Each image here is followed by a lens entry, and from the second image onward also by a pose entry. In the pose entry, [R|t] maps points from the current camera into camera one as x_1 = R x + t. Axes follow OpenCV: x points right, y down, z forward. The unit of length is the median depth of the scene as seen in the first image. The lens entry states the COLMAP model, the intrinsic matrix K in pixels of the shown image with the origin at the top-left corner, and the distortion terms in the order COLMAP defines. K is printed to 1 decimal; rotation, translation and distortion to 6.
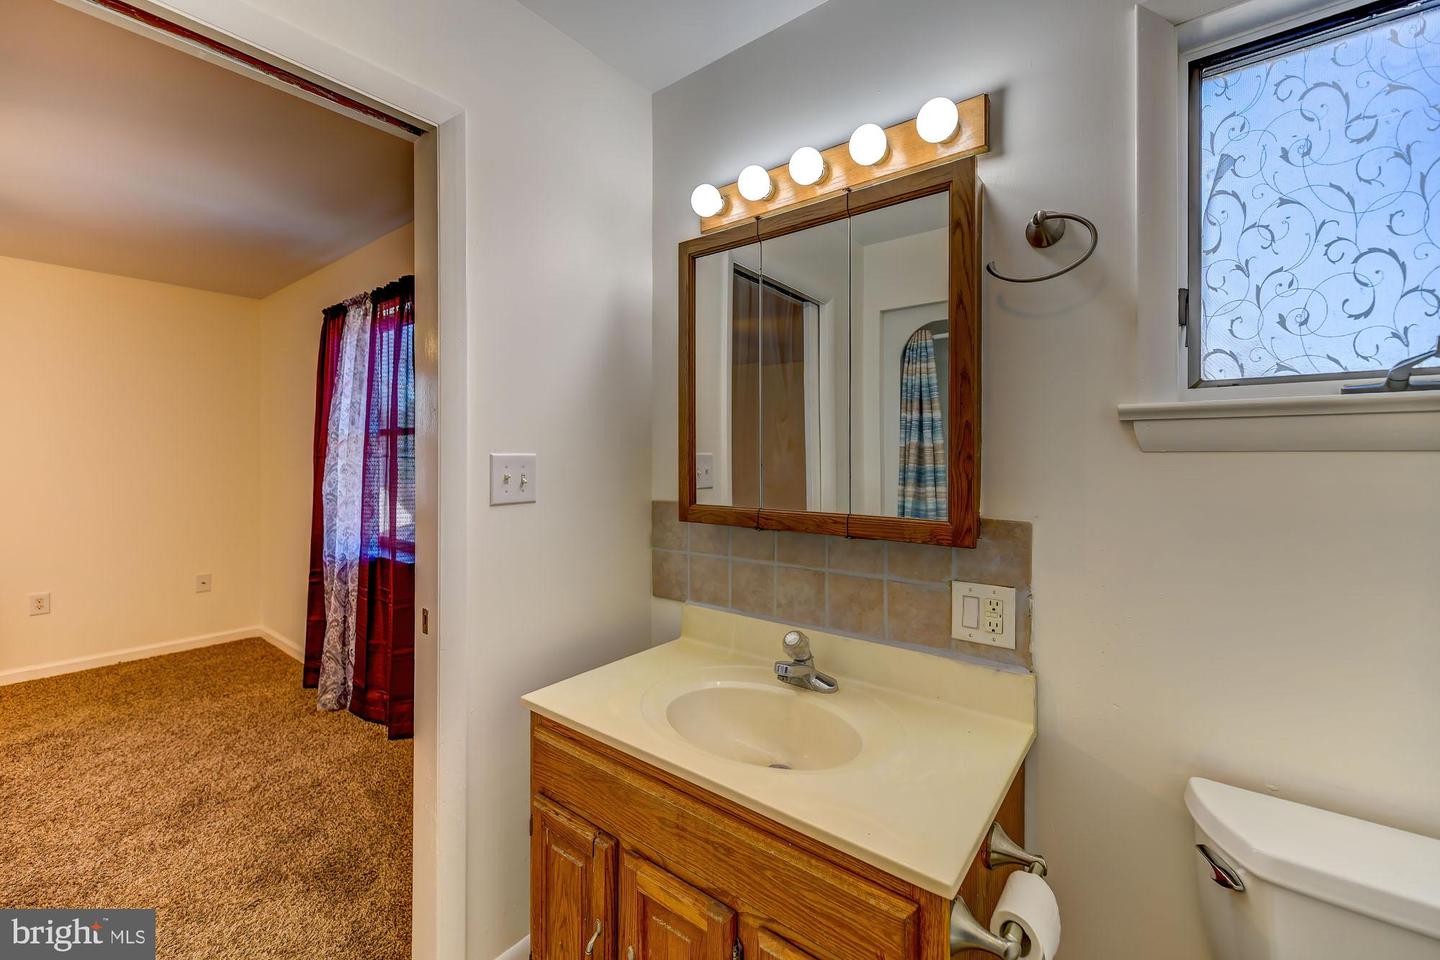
lens RADIAL K [[584.1, 0, 723.3], [0, 584.1, 455.7], [0, 0, 1]] dist [0.000953, 0.000040]
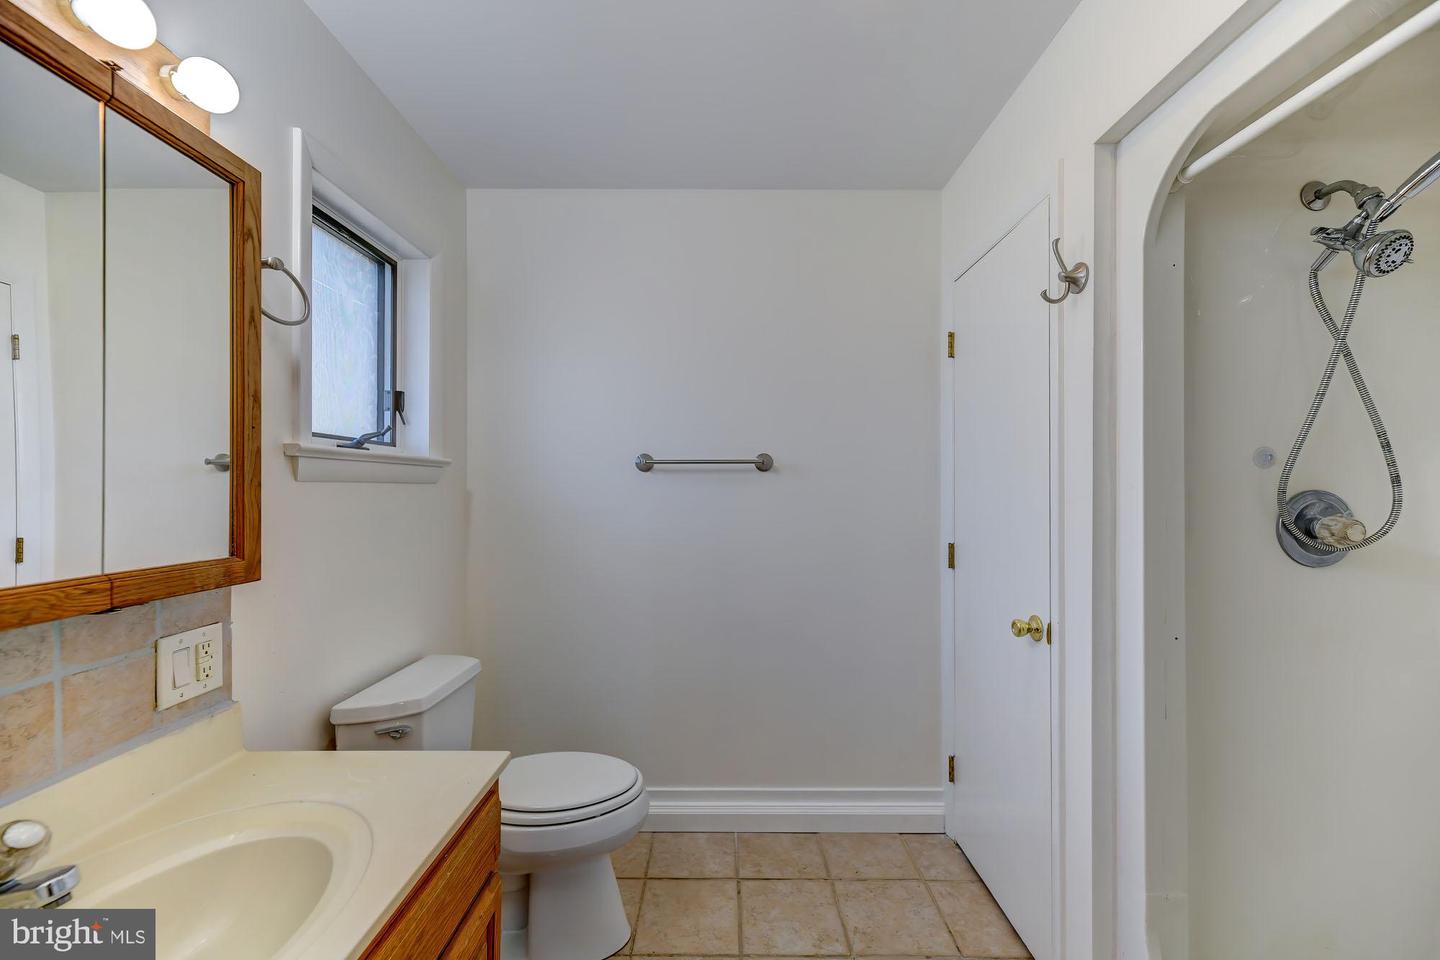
lens RADIAL K [[569.1, 0, 720.0], [0, 569.1, 480.0], [0, 0, 1]] dist [0.010250, -0.000164]
pose [[-0.611438, 0.009273, 0.791238, -0.700716], [-0.001164, 0.999920, -0.012618, 0.004952], [-0.791291, -0.008636, -0.611378, 0.874612]]
